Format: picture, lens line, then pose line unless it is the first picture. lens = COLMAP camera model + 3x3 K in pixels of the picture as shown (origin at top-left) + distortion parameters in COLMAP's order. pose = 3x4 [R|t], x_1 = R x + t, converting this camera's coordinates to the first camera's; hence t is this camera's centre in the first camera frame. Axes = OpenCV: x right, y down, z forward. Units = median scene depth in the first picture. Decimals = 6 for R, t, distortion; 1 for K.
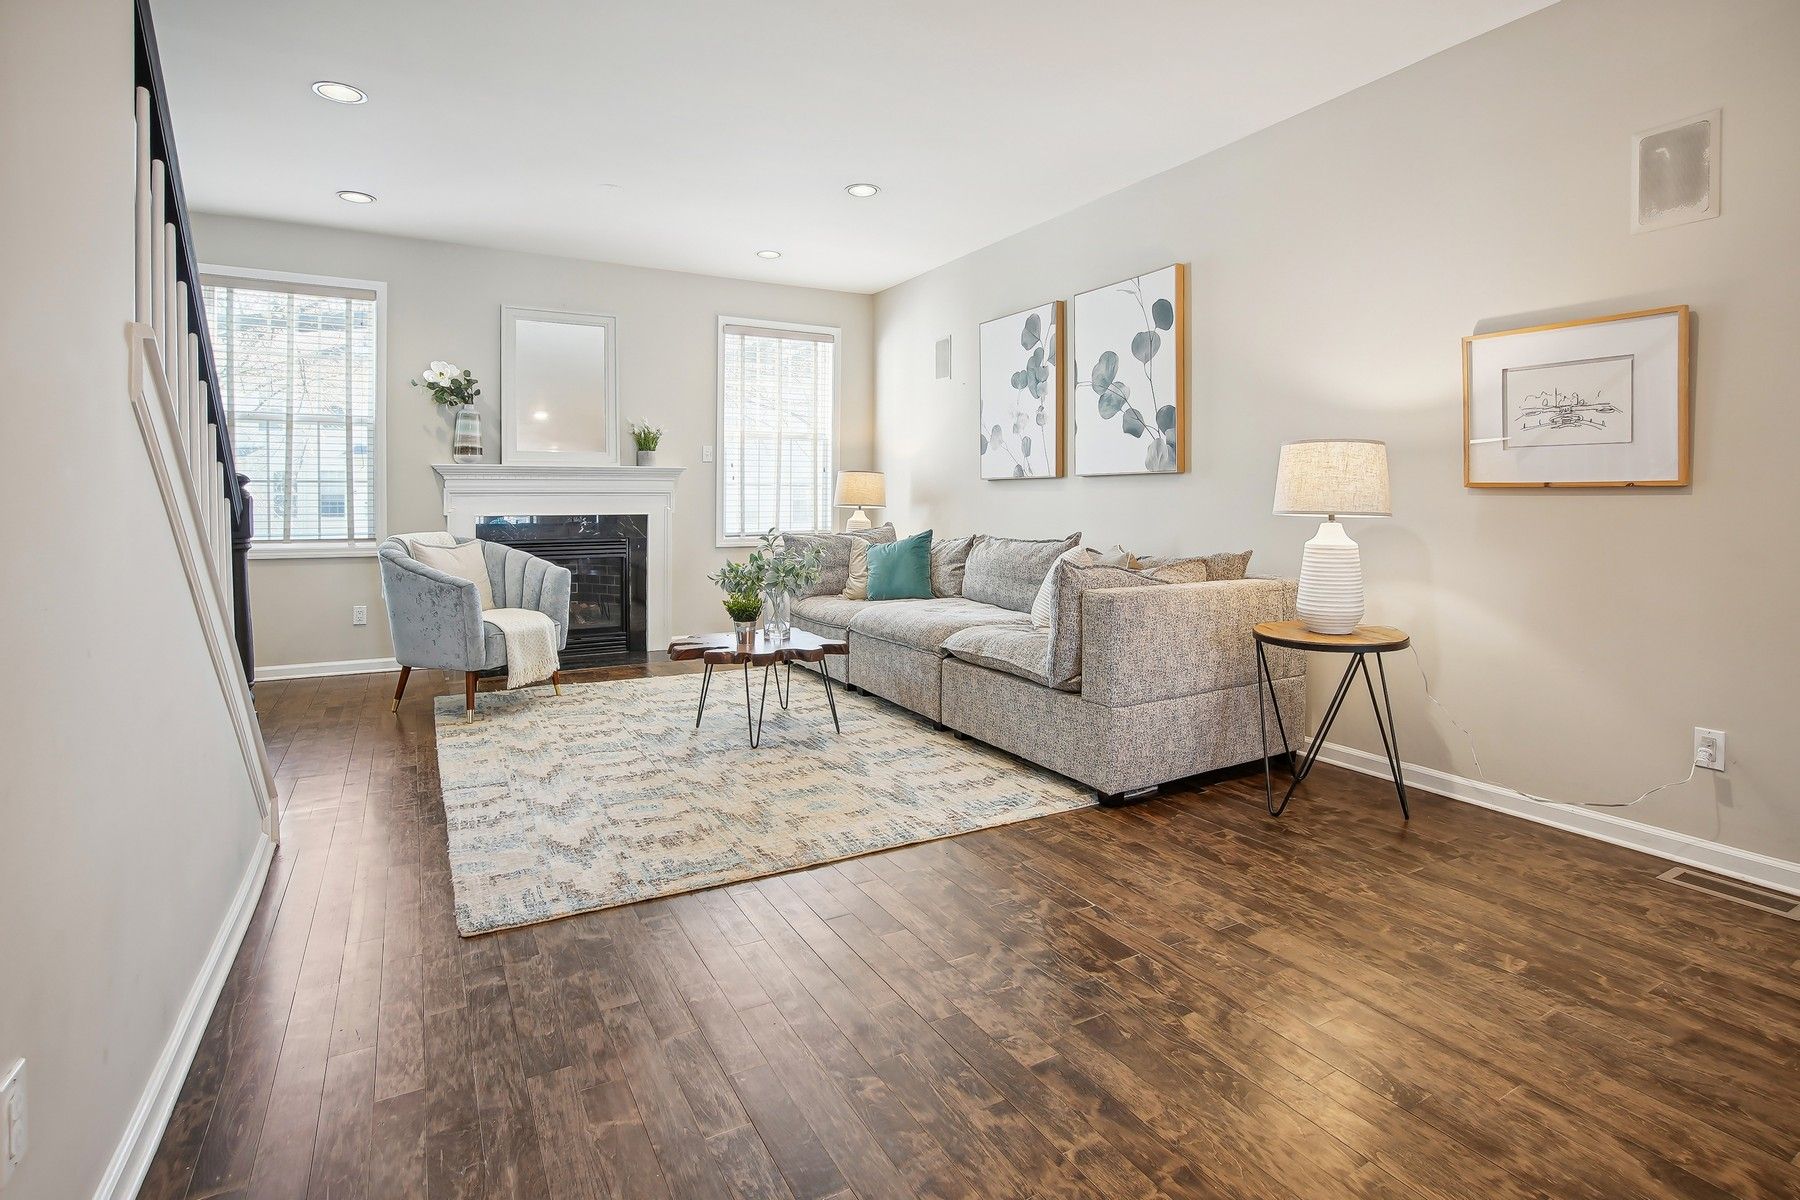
lens RADIAL K [[854.2, 0, 929.2], [0, 854.2, 569.9], [0, 0, 1]] dist [-0.000478, -0.000164]
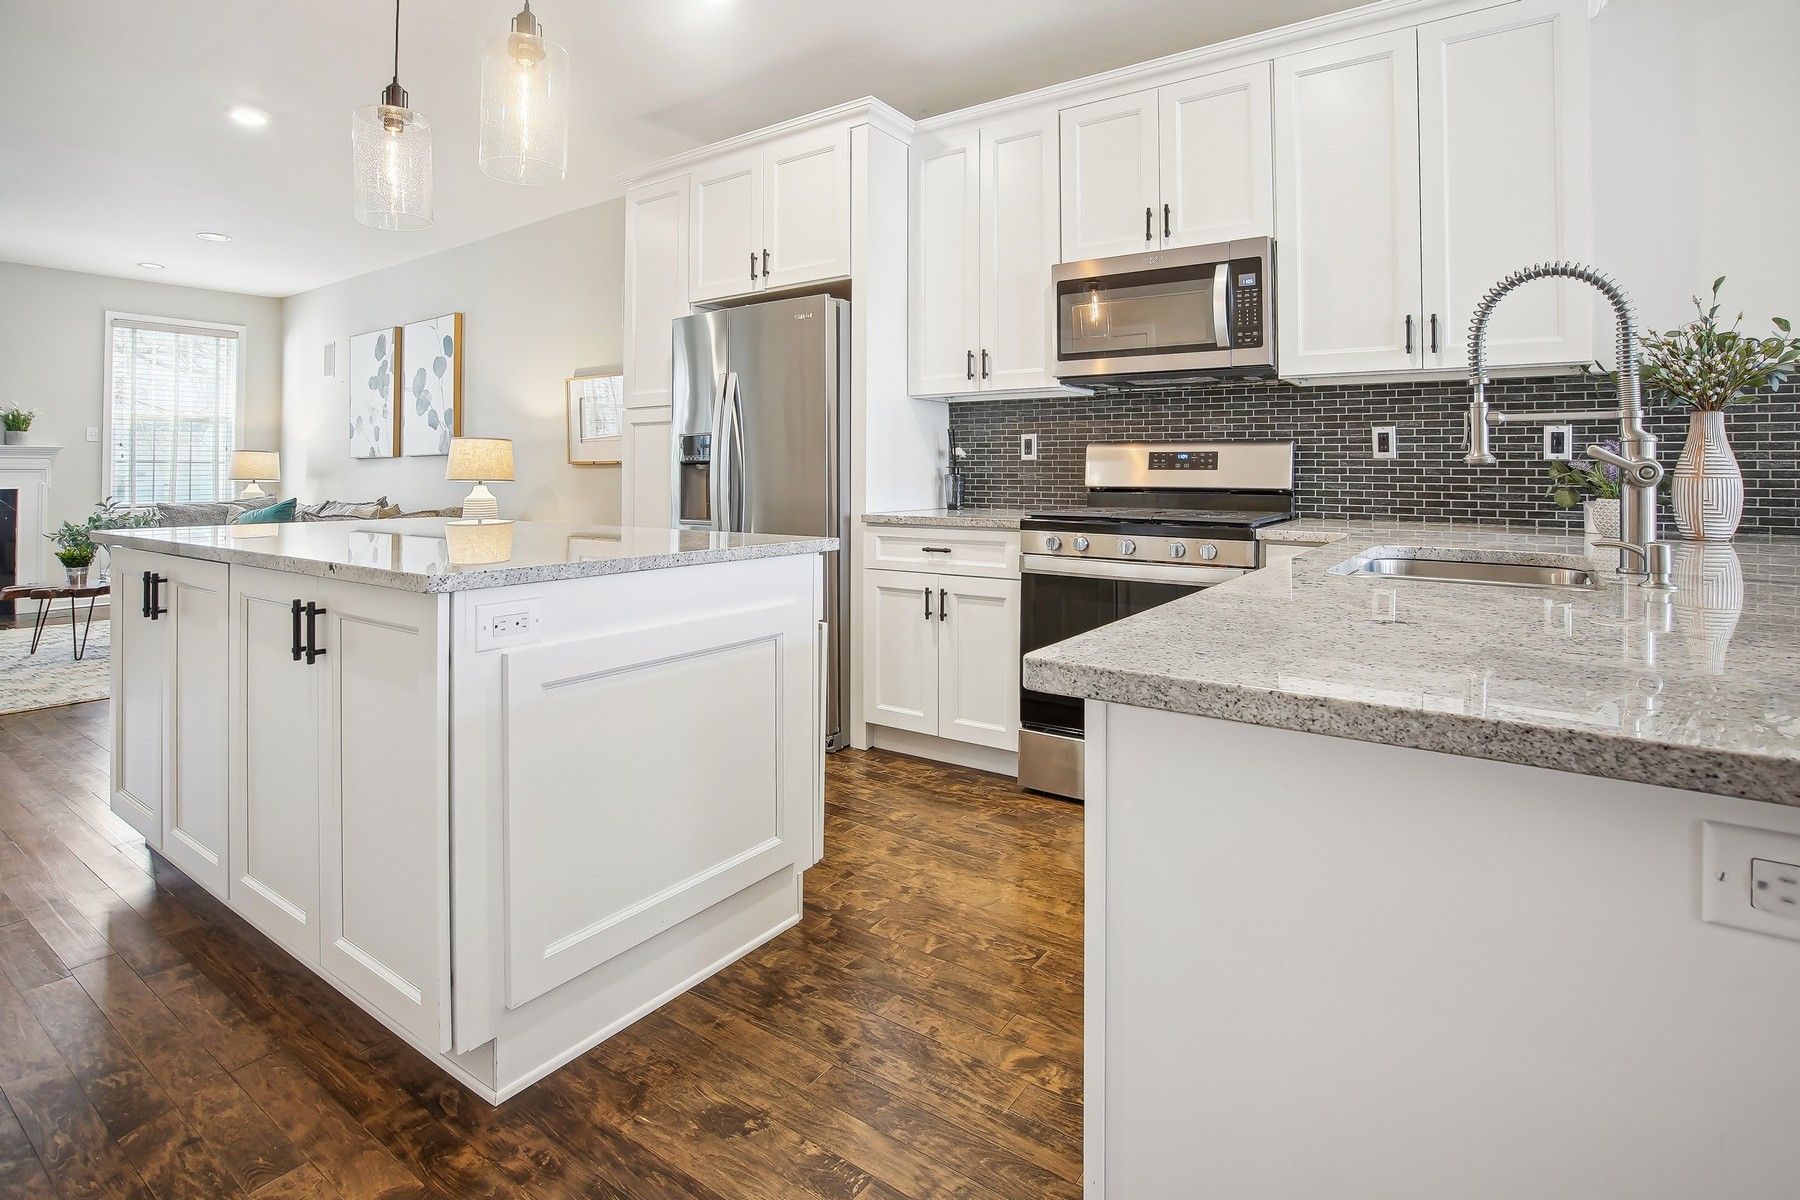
lens RADIAL K [[892.0, 0, 922.7], [0, 892.0, 529.2], [0, 0, 1]] dist [-0.054148, 0.032262]
pose [[0.920344, -0.028323, 0.390083, 0.351959], [0.036478, 0.999243, -0.013511, 0.052054], [-0.389405, 0.026664, 0.920681, -0.567924]]
